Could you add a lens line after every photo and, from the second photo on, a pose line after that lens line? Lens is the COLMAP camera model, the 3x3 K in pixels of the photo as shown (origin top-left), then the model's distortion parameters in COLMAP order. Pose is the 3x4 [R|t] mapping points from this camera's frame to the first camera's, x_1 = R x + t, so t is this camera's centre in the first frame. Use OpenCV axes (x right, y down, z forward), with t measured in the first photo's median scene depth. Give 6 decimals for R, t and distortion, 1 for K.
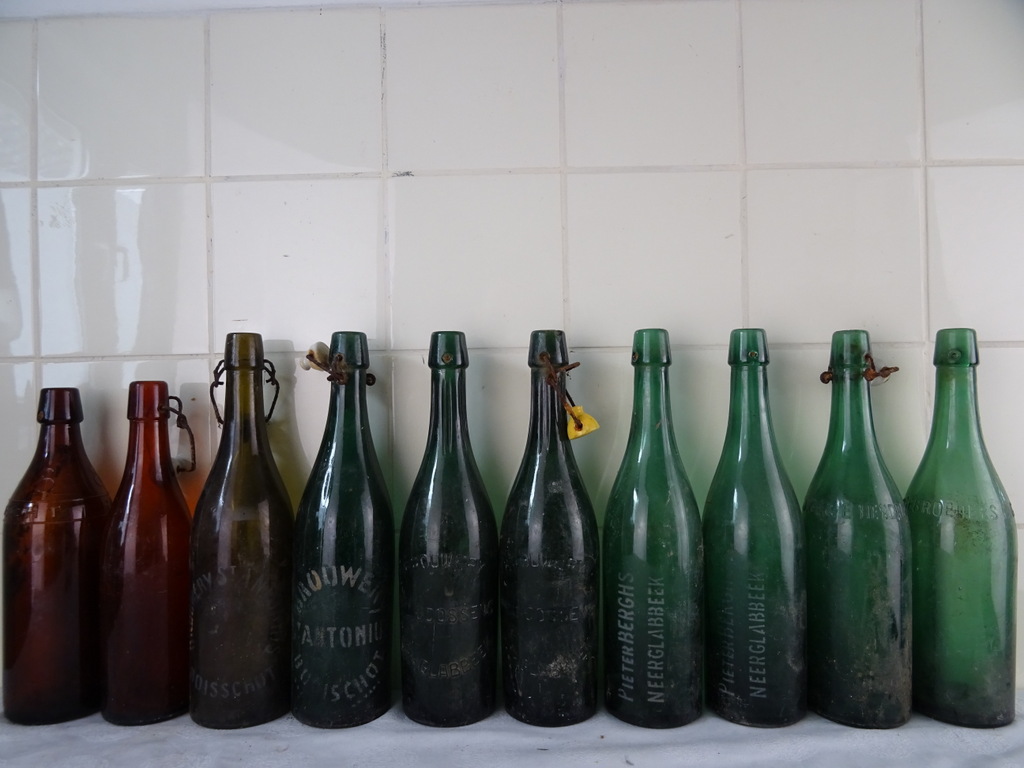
lens RADIAL K [[700.2, 0, 512.0], [0, 700.2, 384.0], [0, 0, 1]] dist [-0.033917, -0.001590]
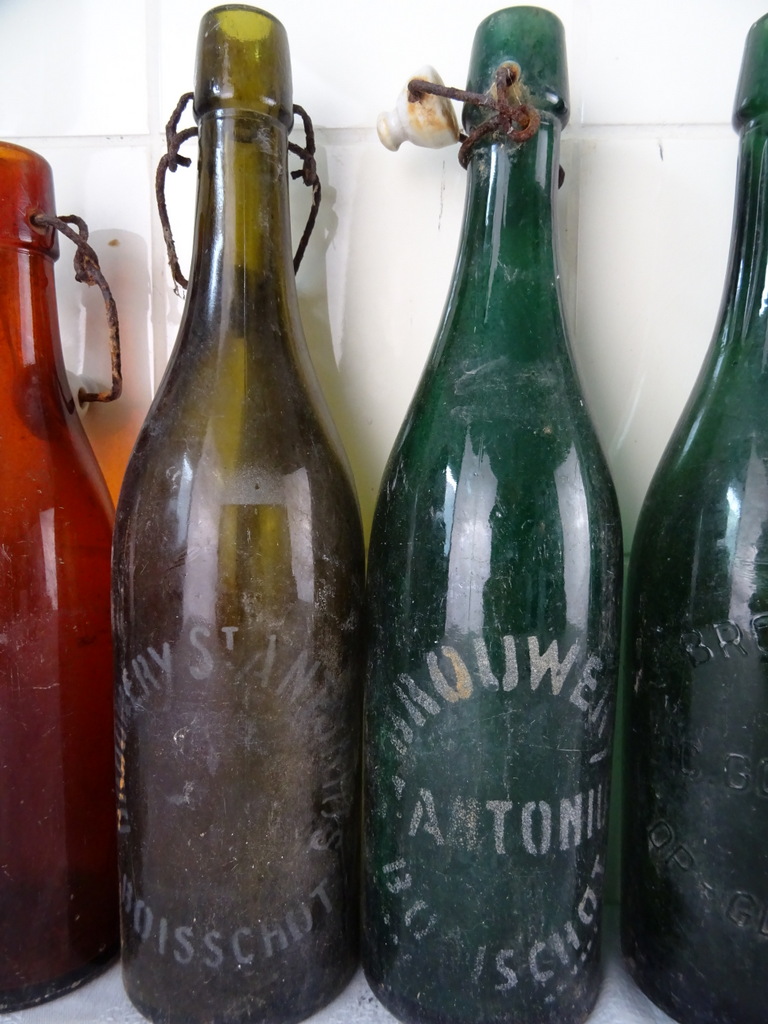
lens RADIAL K [[700.2, 0, 379.9], [0, 700.2, 533.2], [0, 0, 1]] dist [-0.033917, -0.001590]
pose [[0.997515, 0.029174, -0.064128, -0.298751], [-0.020947, 0.991884, 0.125412, 0.164196], [0.067267, -0.123757, 0.990030, 0.644013]]
